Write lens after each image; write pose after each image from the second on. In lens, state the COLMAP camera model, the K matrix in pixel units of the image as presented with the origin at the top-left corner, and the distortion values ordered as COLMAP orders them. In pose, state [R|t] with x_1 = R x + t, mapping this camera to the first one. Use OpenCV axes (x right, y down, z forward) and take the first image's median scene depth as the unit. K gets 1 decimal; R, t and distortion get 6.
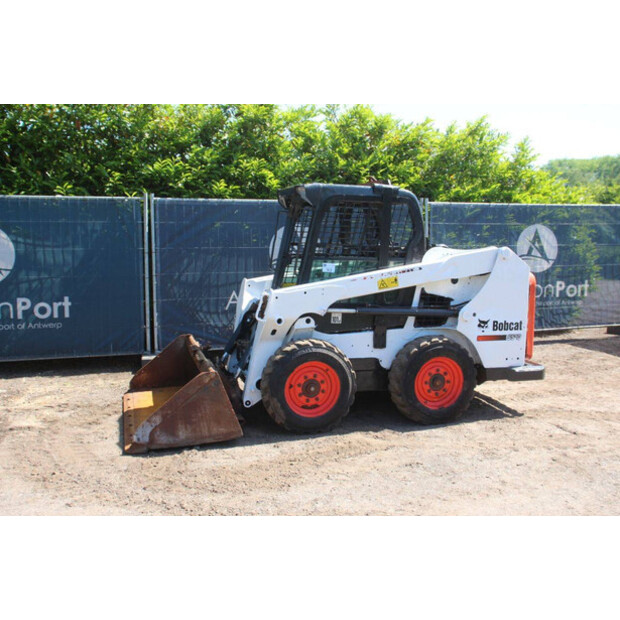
lens RADIAL K [[636.6, 0, 314.3], [0, 636.6, 311.6], [0, 0, 1]] dist [-0.041574, 0.000000]
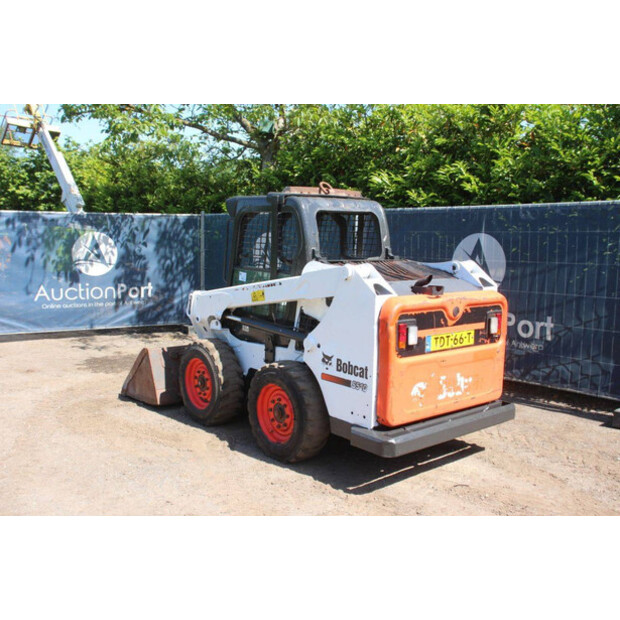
lens RADIAL K [[635.4, 0, 311.2], [0, 635.4, 308.8], [0, 0, 1]] dist [-0.031502, 0.000000]
pose [[0.401892, 0.105865, -0.909547, 0.992276], [-0.119003, 0.990909, 0.062752, -0.092644], [0.907921, 0.083019, 0.410837, 0.660017]]
